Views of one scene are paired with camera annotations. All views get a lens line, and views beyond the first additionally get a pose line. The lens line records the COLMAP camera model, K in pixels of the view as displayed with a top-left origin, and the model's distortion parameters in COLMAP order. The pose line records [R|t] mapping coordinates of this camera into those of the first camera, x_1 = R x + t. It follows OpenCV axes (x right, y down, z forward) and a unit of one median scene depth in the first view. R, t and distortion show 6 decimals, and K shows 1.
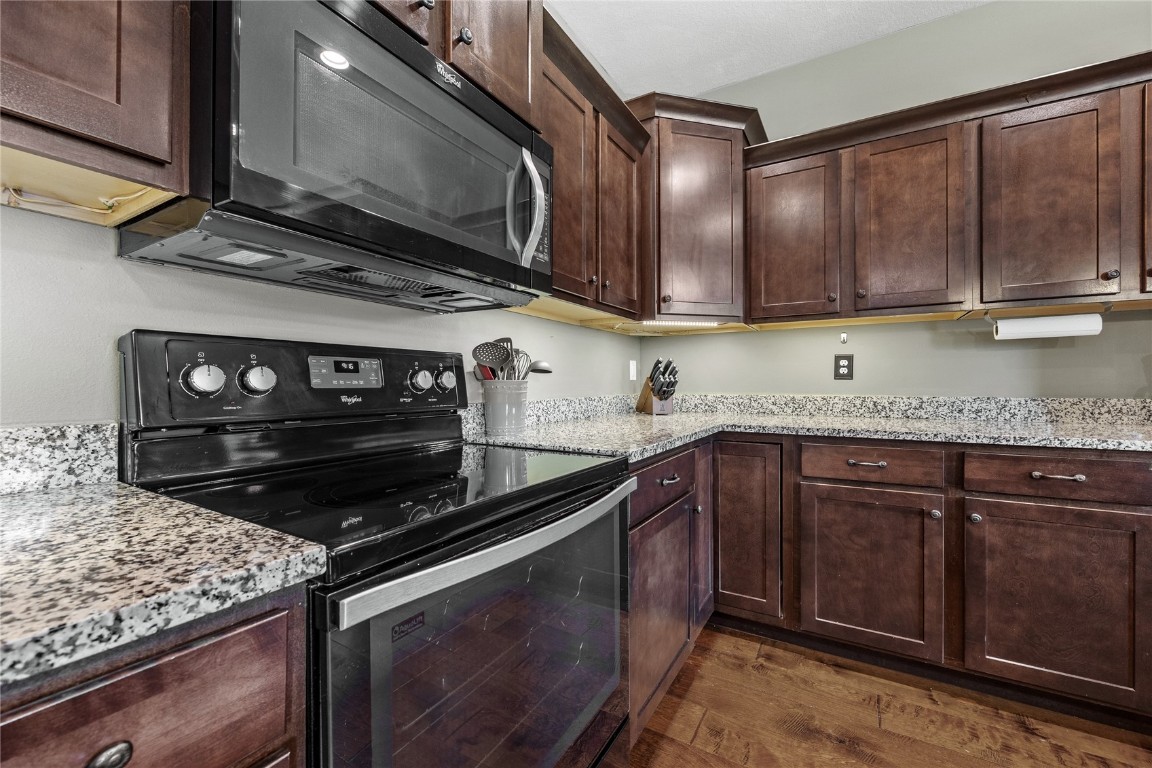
lens RADIAL K [[450.4, 0, 576.0], [0, 450.4, 384.0], [0, 0, 1]] dist [0.000606, 0.000111]
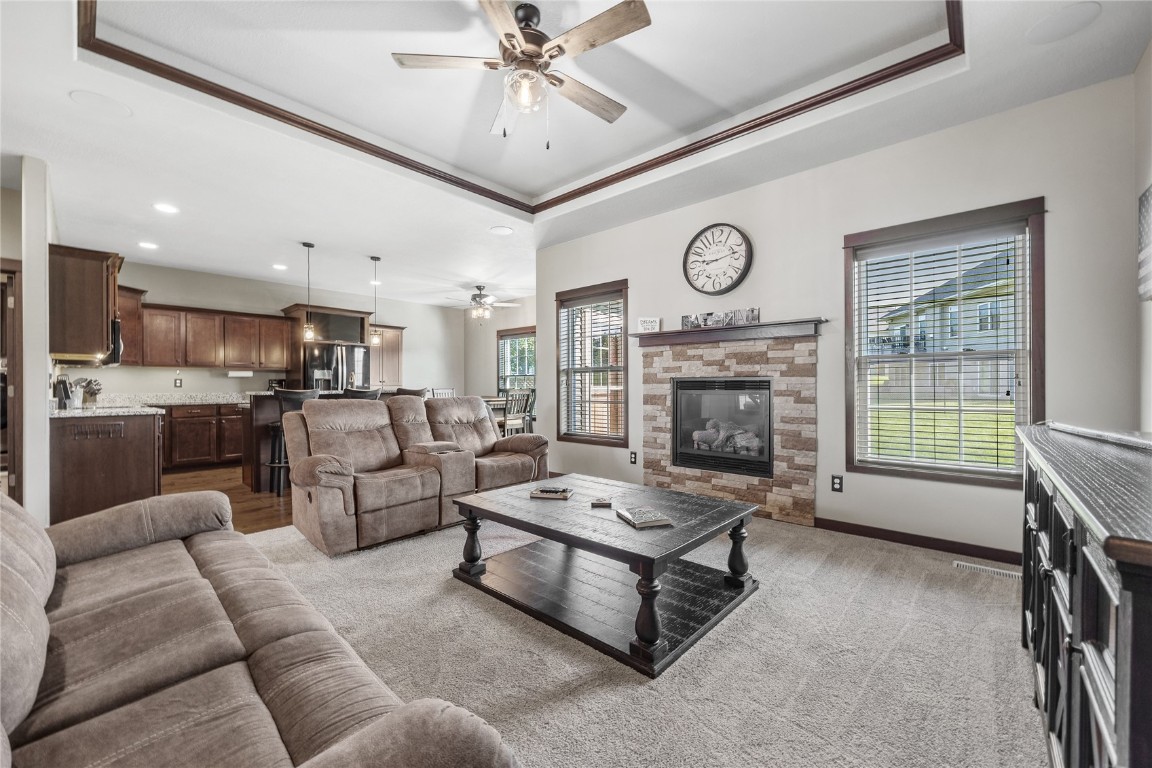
lens RADIAL K [[450.4, 0, 576.0], [0, 450.4, 384.0], [0, 0, 1]] dist [0.000606, 0.000111]
pose [[0.177261, 0.000843, 0.984163, -2.312729], [0.005513, 0.999983, -0.001849, -0.017054], [-0.984148, 0.005753, 0.177253, -2.589657]]
